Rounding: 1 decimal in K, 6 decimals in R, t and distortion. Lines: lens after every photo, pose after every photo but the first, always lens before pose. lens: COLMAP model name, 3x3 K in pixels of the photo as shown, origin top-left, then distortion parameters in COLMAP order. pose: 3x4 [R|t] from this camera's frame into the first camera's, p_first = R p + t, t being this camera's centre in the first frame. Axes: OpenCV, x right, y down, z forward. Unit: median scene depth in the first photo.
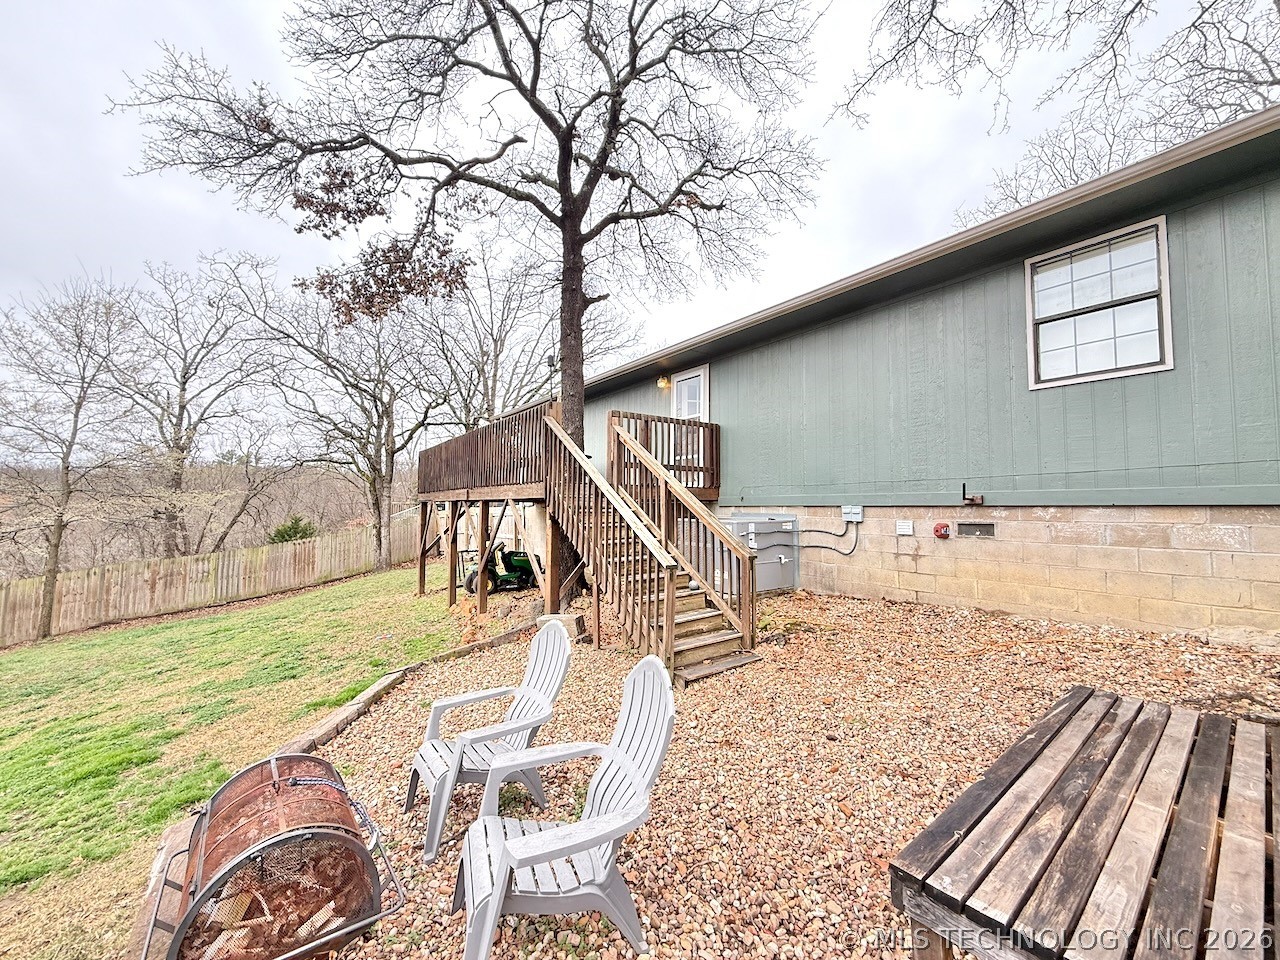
lens RADIAL K [[512.4, 0, 642.1], [0, 512.4, 475.7], [0, 0, 1]] dist [0.002406, 0.001379]
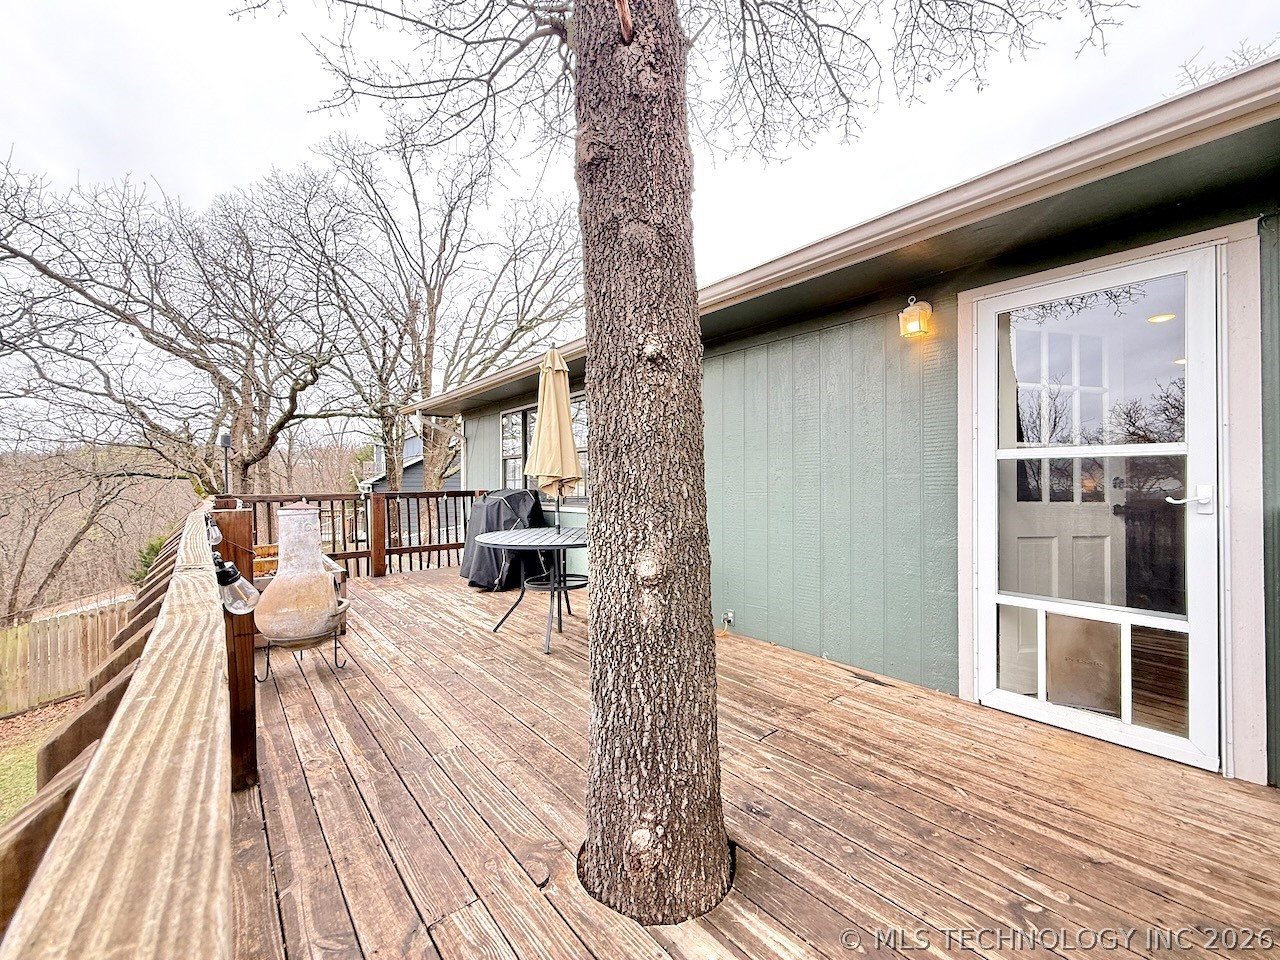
lens RADIAL K [[512.4, 0, 634.4], [0, 512.4, 478.0], [0, 0, 1]] dist [0.002406, 0.001379]
pose [[0.998110, -0.009149, 0.060776, -0.181560], [0.005891, 0.998547, 0.053572, -0.138858], [-0.061177, -0.053113, 0.996713, 0.919520]]
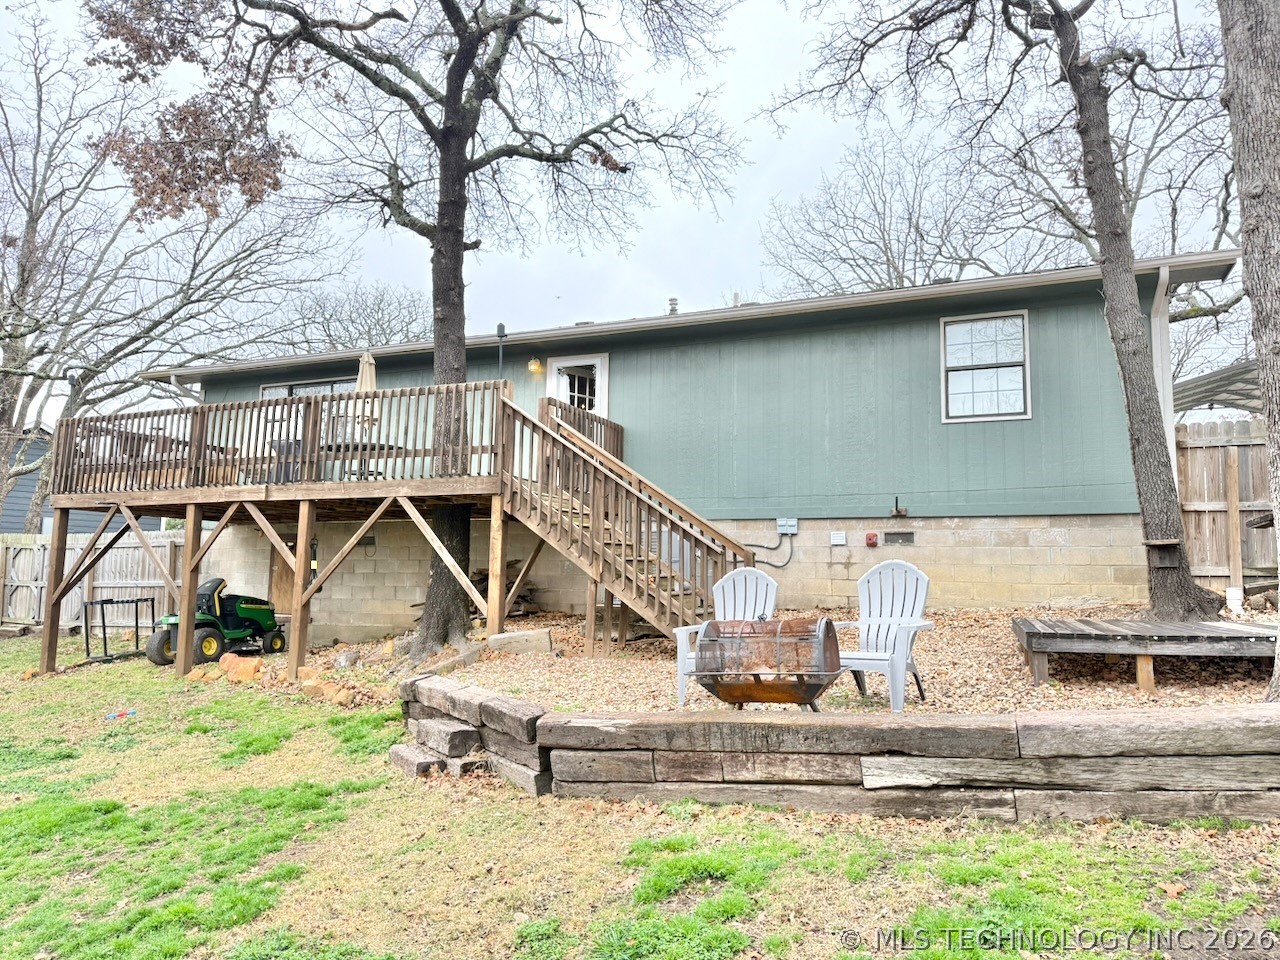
lens RADIAL K [[896.4, 0, 640.9], [0, 896.4, 476.9], [0, 0, 1]] dist [0.061119, -0.006067]
pose [[0.858421, 0.065907, 0.508694, -0.657038], [-0.041642, 0.997392, -0.058952, 0.081526], [-0.511253, 0.029422, 0.858926, -0.335257]]
